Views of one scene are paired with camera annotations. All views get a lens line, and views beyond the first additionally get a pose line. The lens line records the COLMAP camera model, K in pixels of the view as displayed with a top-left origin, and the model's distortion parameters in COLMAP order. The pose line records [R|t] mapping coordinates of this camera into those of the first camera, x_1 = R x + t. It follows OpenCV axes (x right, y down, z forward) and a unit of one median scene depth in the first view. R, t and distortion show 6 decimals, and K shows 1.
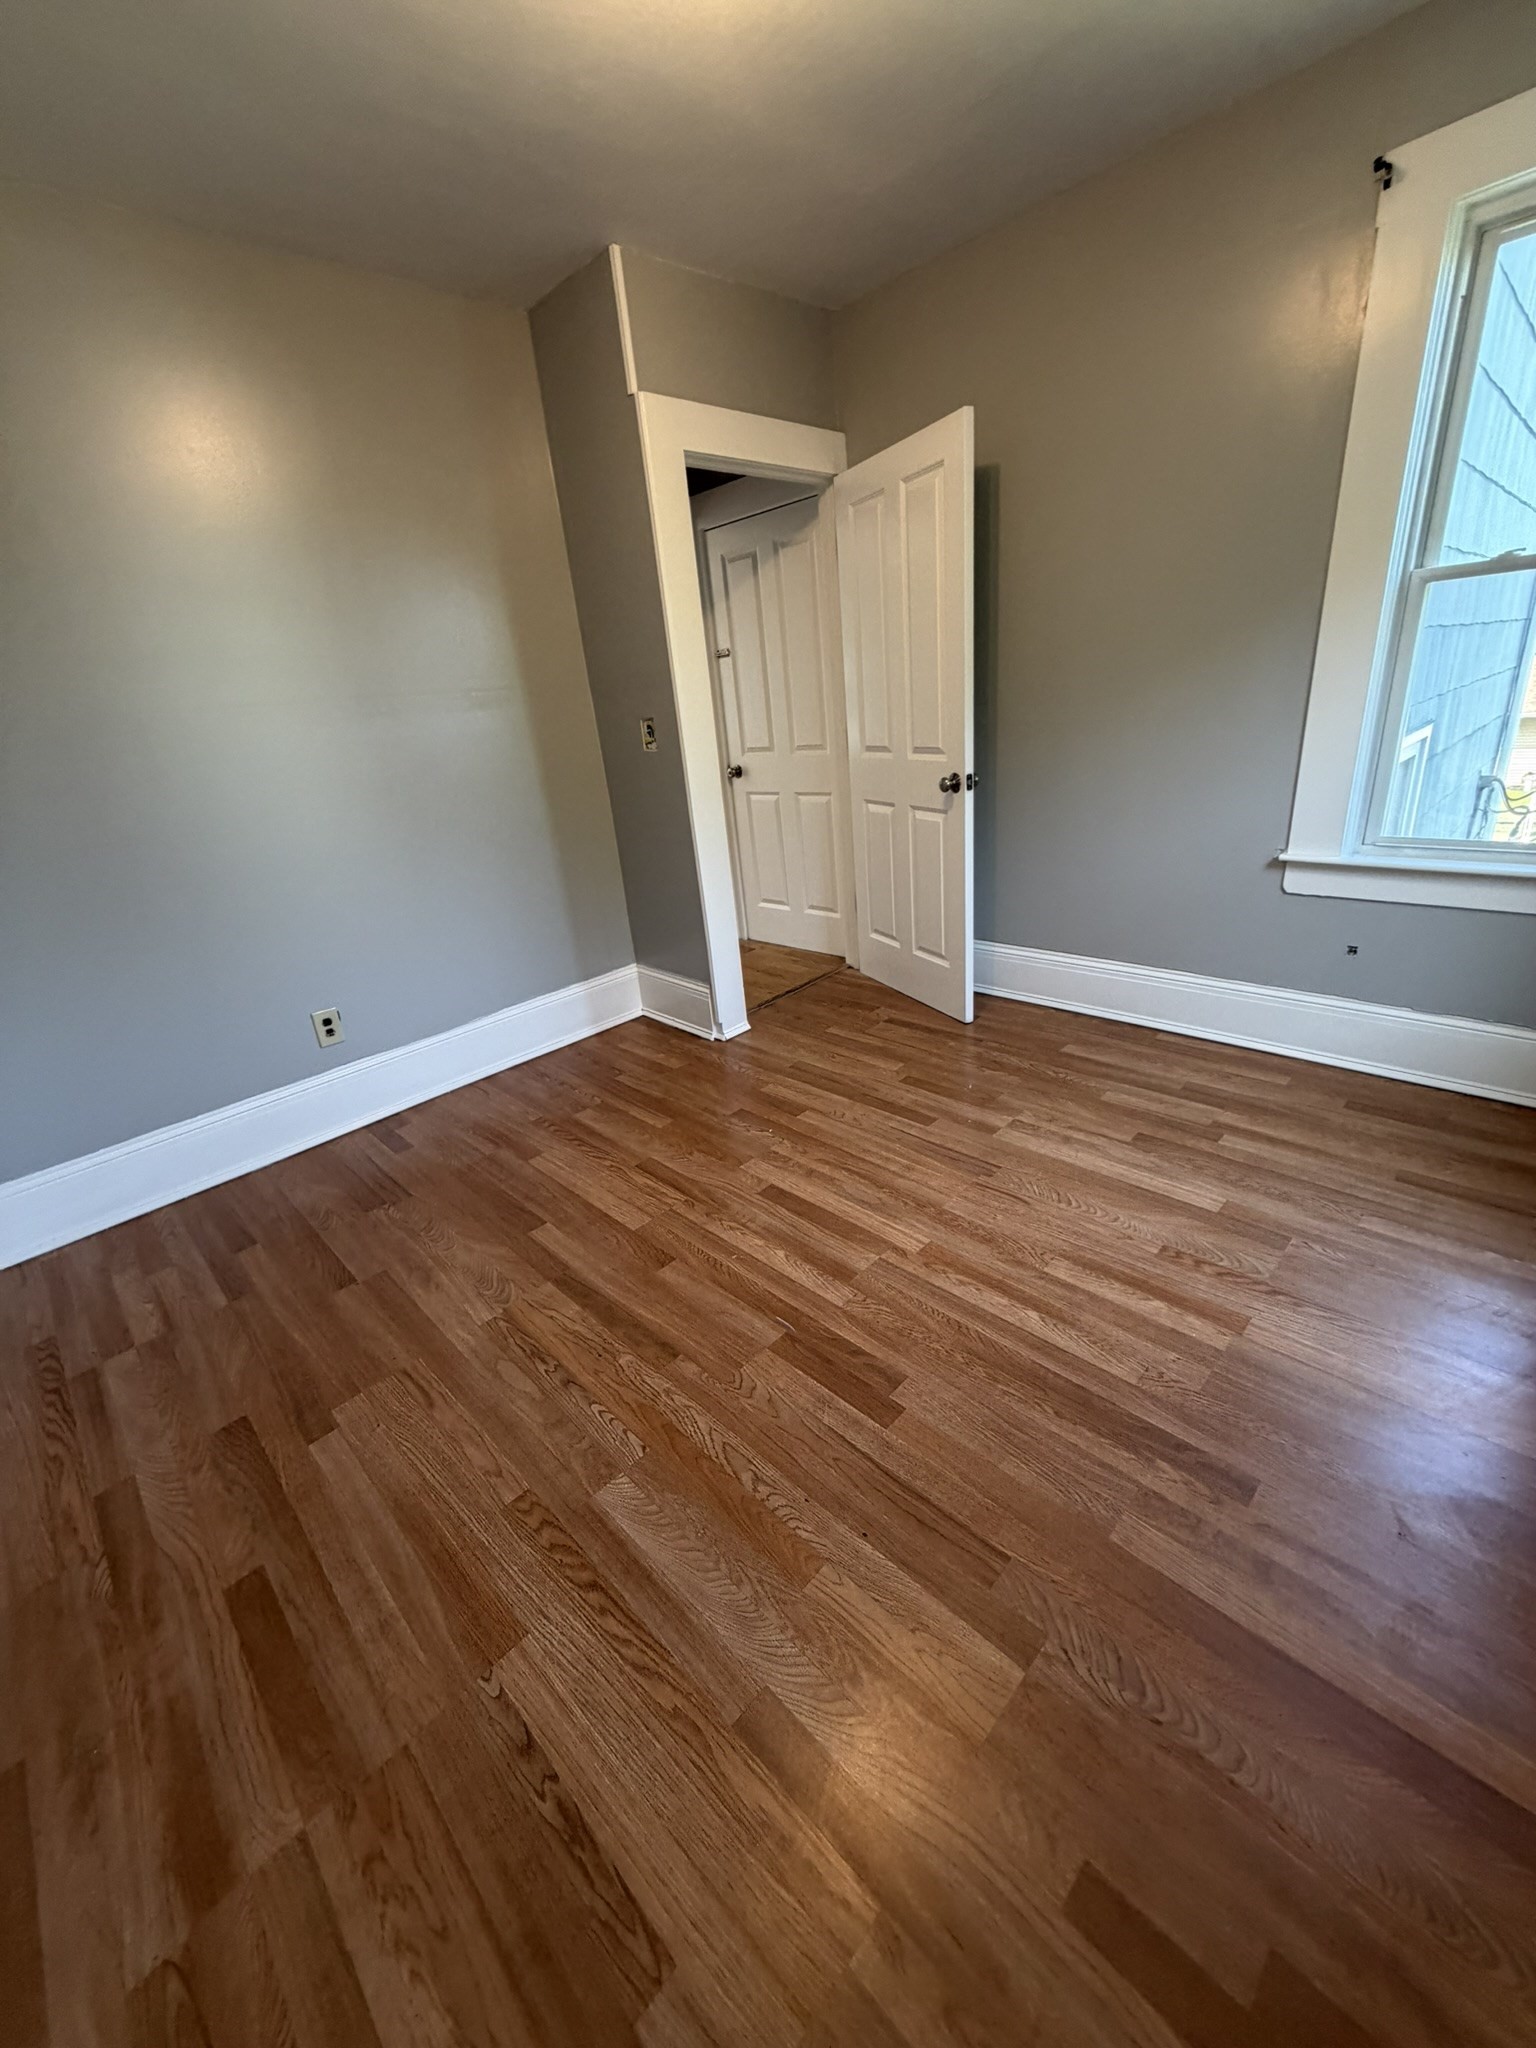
lens RADIAL K [[816.2, 0, 767.8], [0, 816.2, 1017.0], [0, 0, 1]] dist [-0.001187, -0.000411]
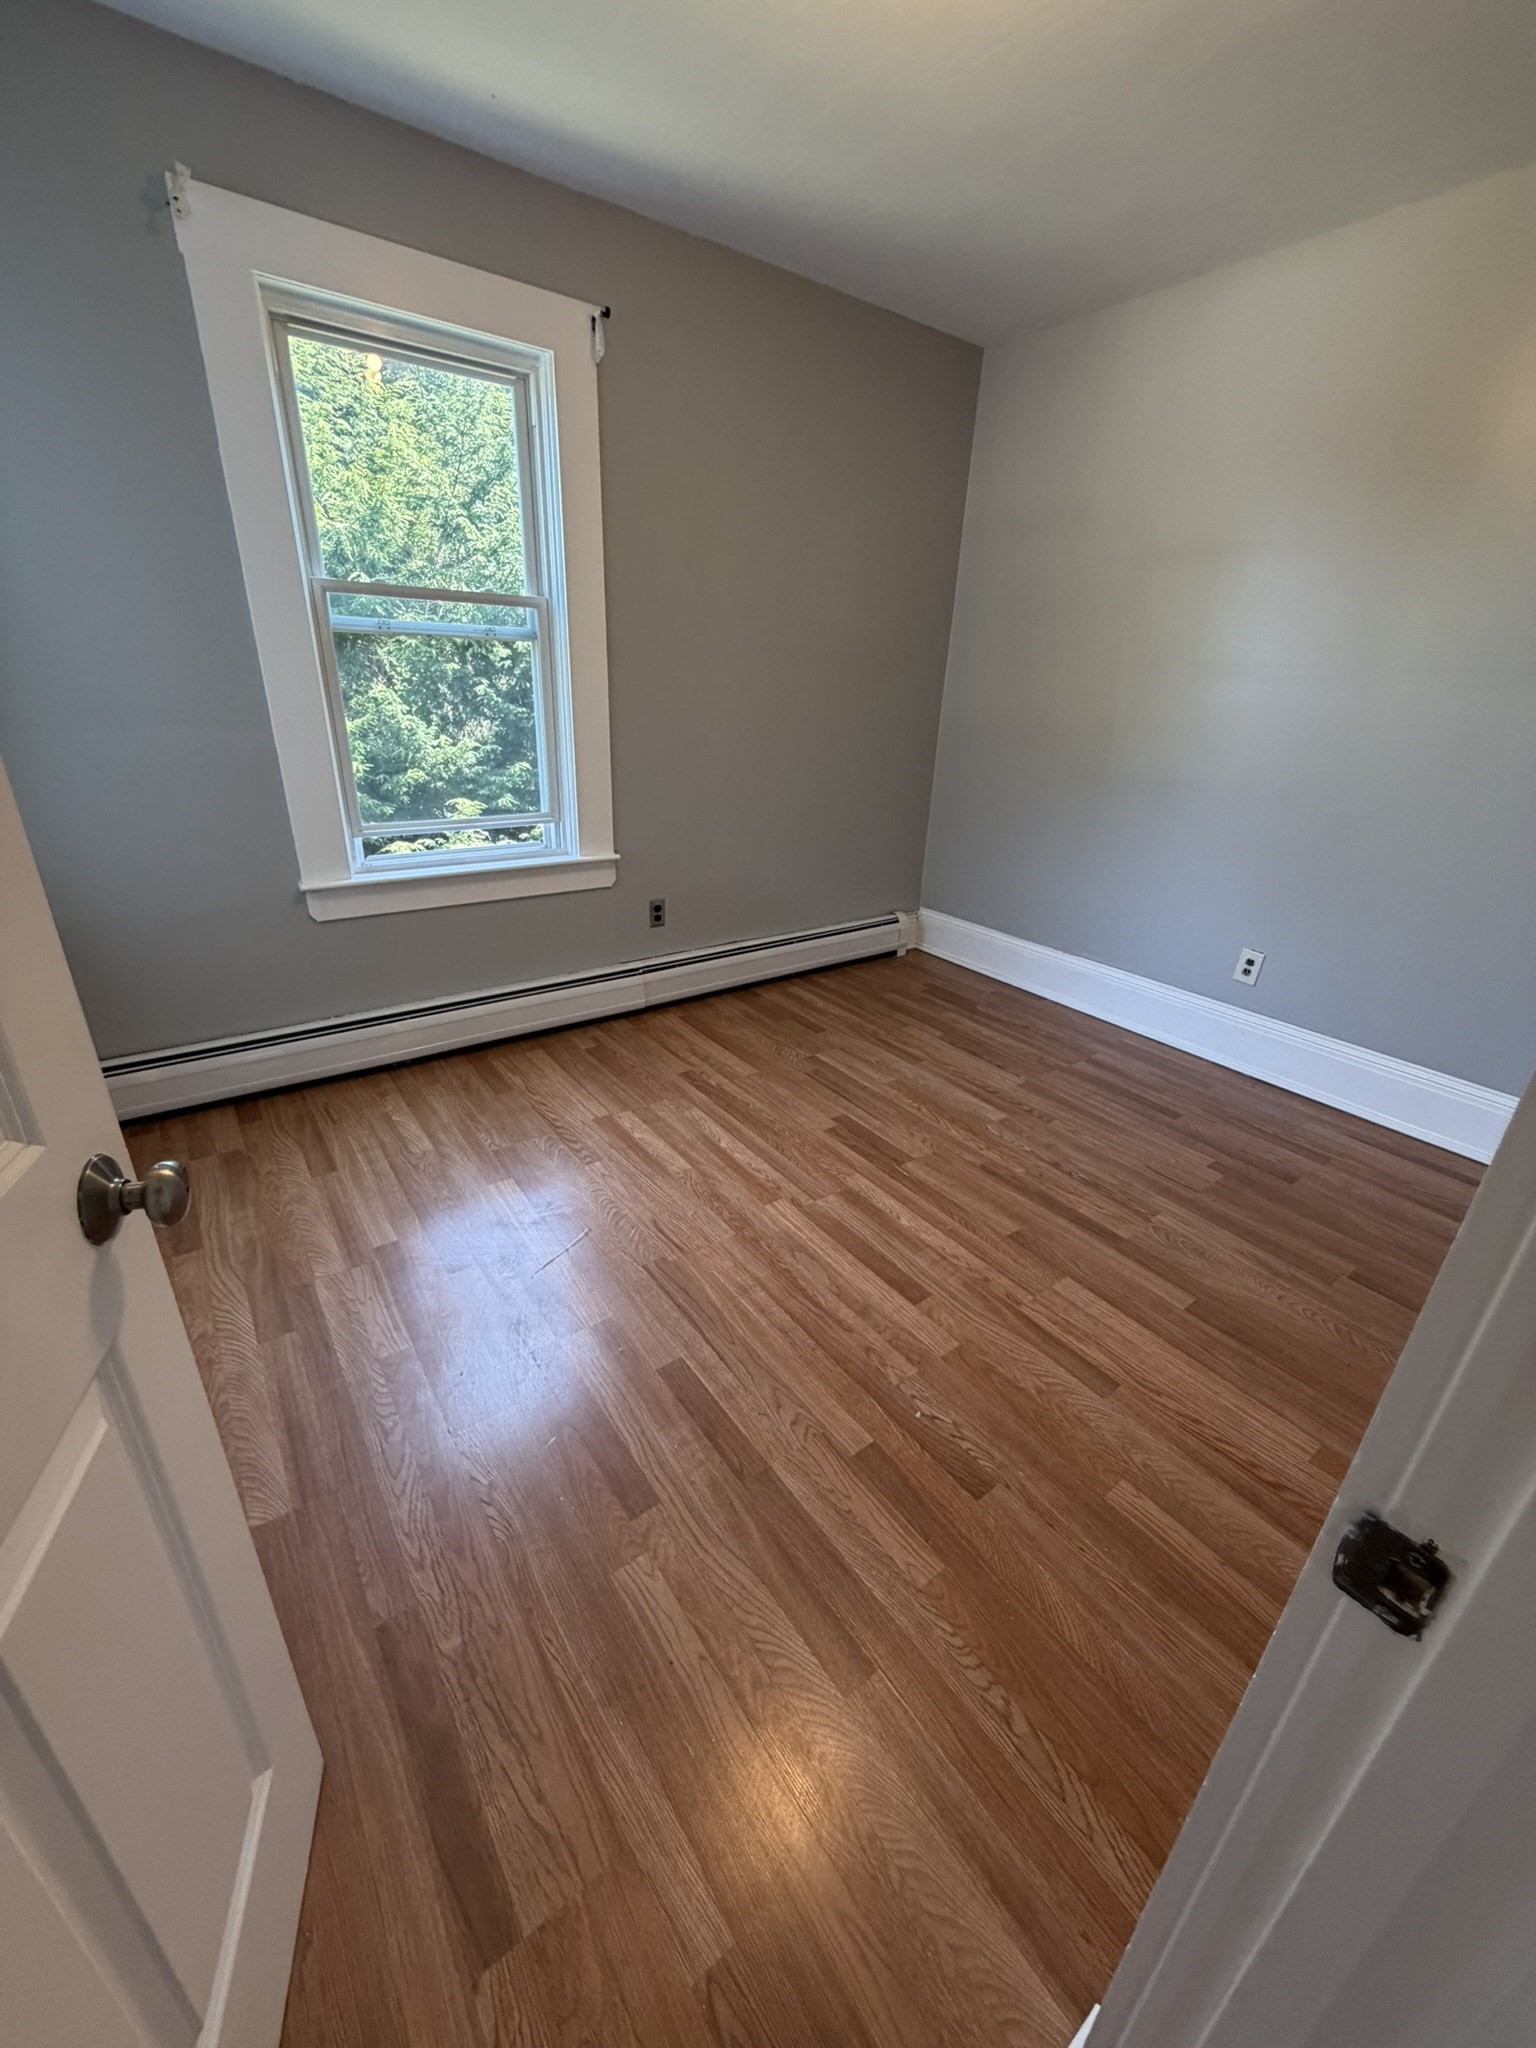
lens RADIAL K [[816.2, 0, 767.8], [0, 816.2, 1017.0], [0, 0, 1]] dist [-0.001187, -0.000411]
pose [[-0.987761, -0.005477, 0.155878, 0.027894], [0.104943, 0.716009, 0.690158, -0.680058], [-0.115390, 0.698070, -0.706671, 1.650428]]
